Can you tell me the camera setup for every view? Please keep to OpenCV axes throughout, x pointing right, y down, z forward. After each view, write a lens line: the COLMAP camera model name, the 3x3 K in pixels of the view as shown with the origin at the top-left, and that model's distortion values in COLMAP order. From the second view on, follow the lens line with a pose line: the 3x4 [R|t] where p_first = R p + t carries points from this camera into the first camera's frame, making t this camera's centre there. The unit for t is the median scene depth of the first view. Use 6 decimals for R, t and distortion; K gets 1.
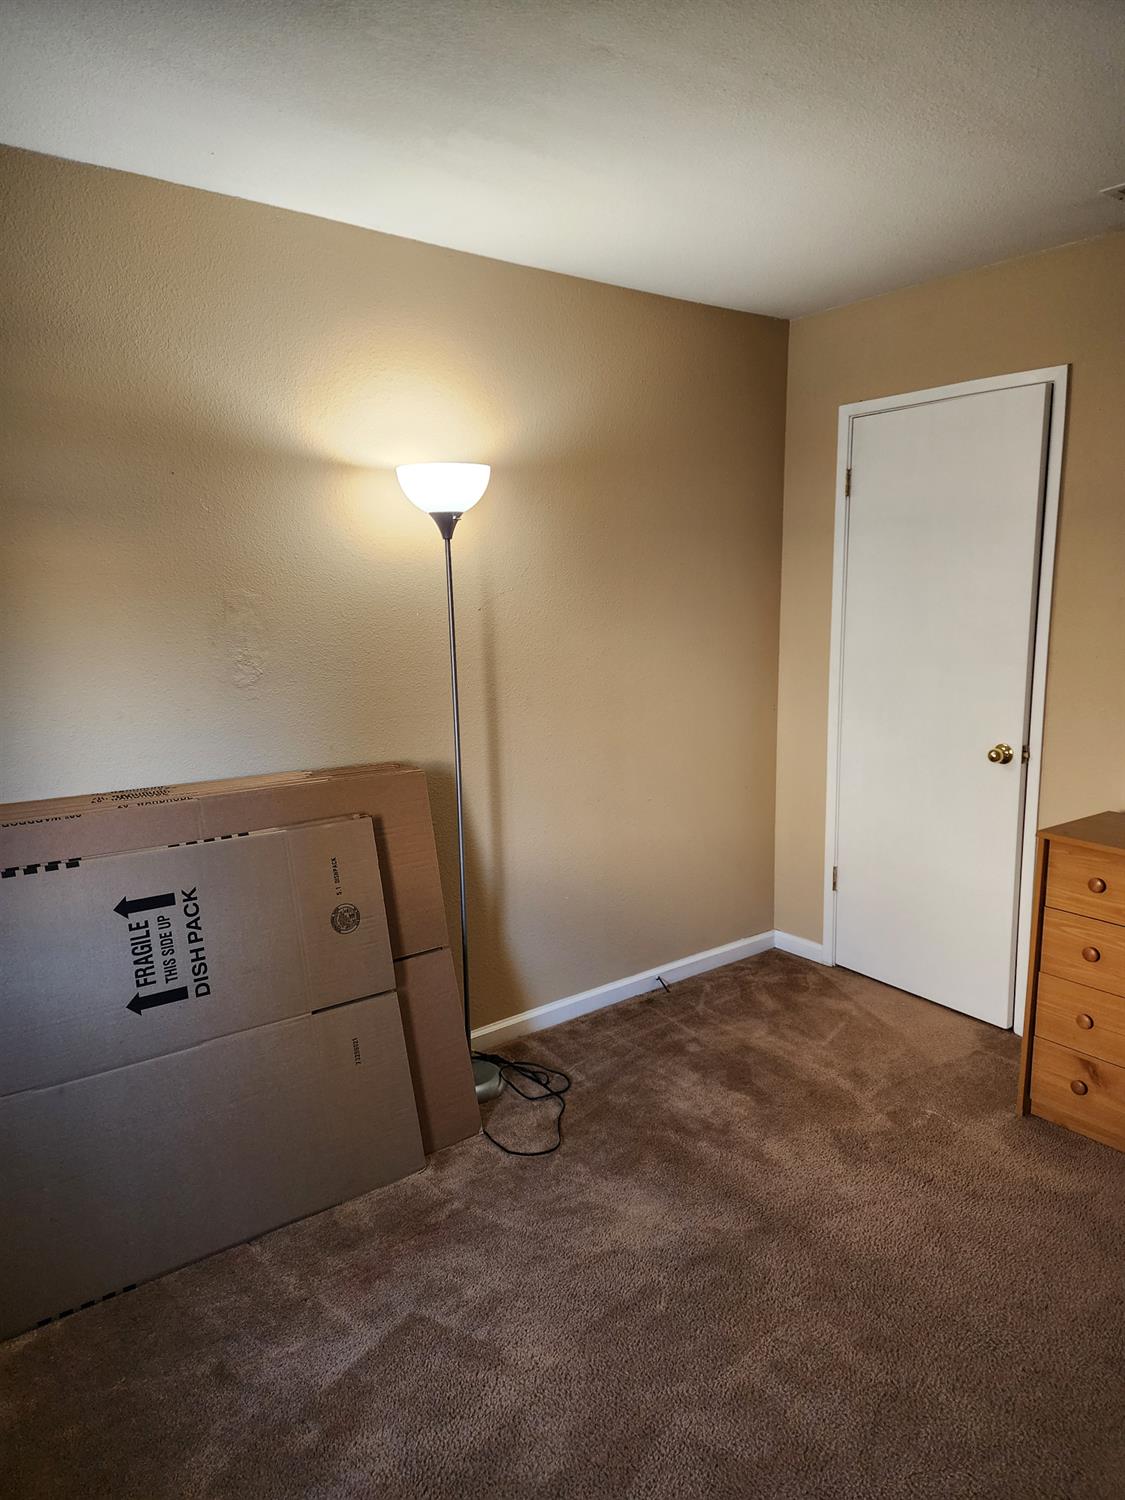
lens RADIAL K [[990.2, 0, 562.5], [0, 990.2, 750.0], [0, 0, 1]] dist [0.091316, -0.073791]
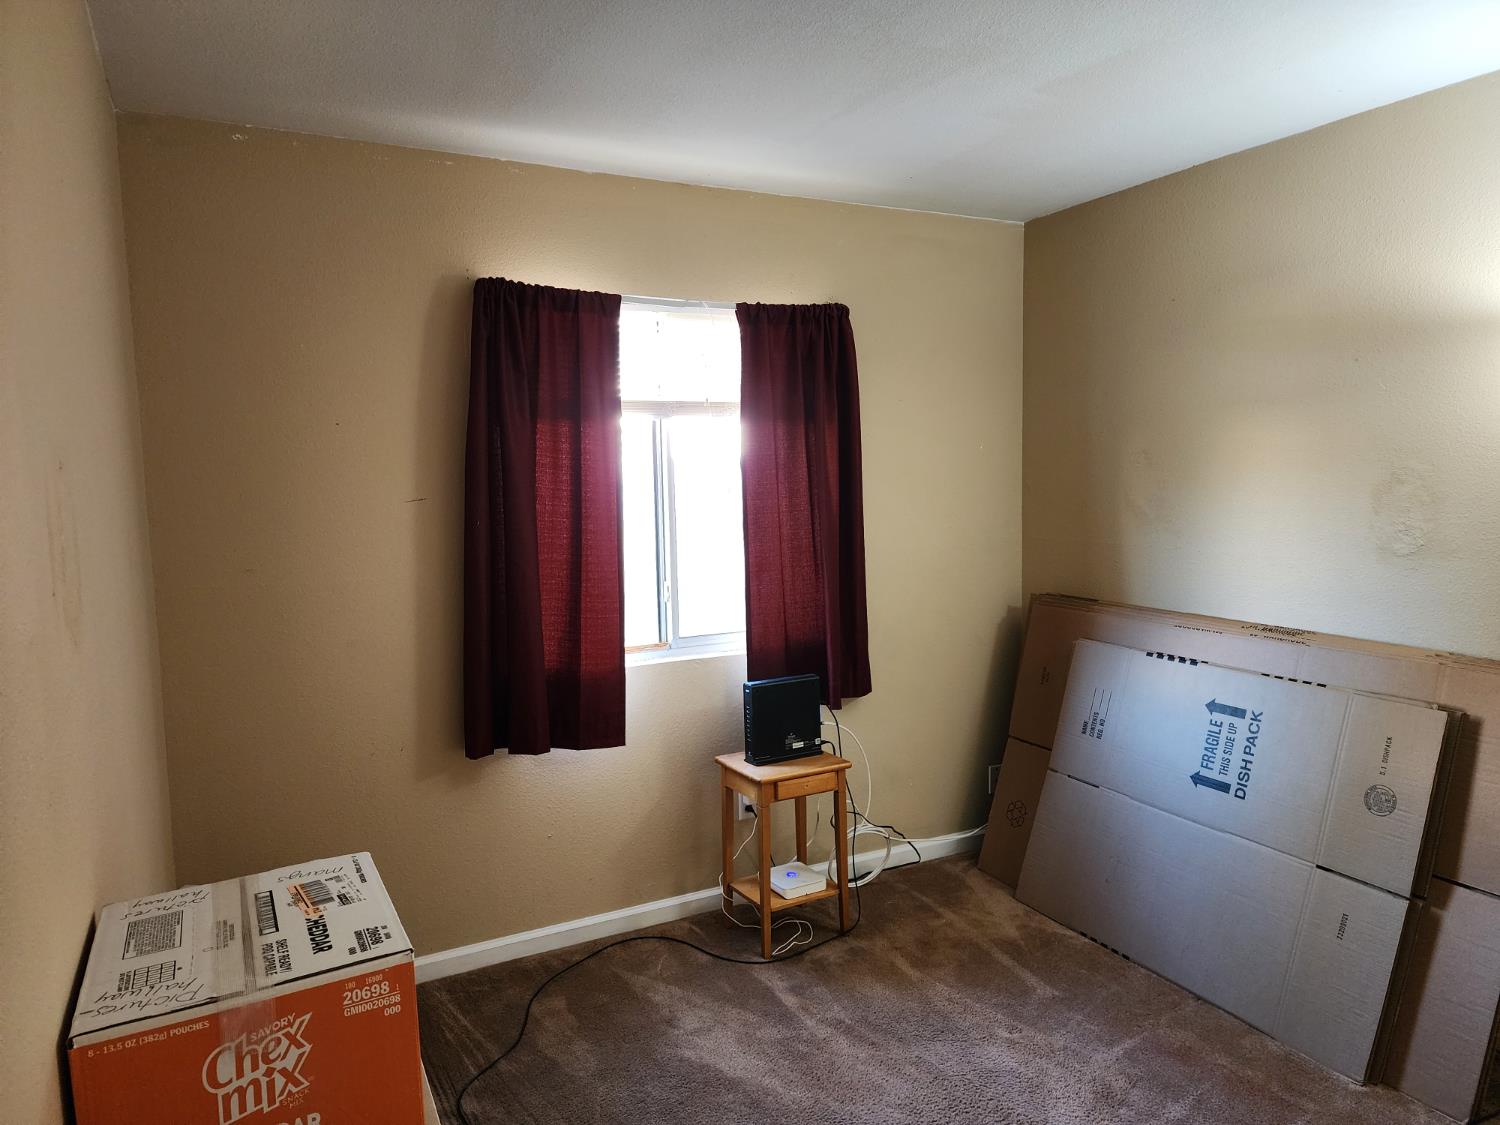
lens RADIAL K [[990.2, 0, 750.0], [0, 990.2, 562.5], [0, 0, 1]] dist [0.091316, -0.073791]
pose [[-0.138180, 0.115111, -0.983695, 0.890539], [-0.138591, 0.981203, 0.134287, -0.115879], [0.980662, 0.154887, -0.119630, 0.526653]]
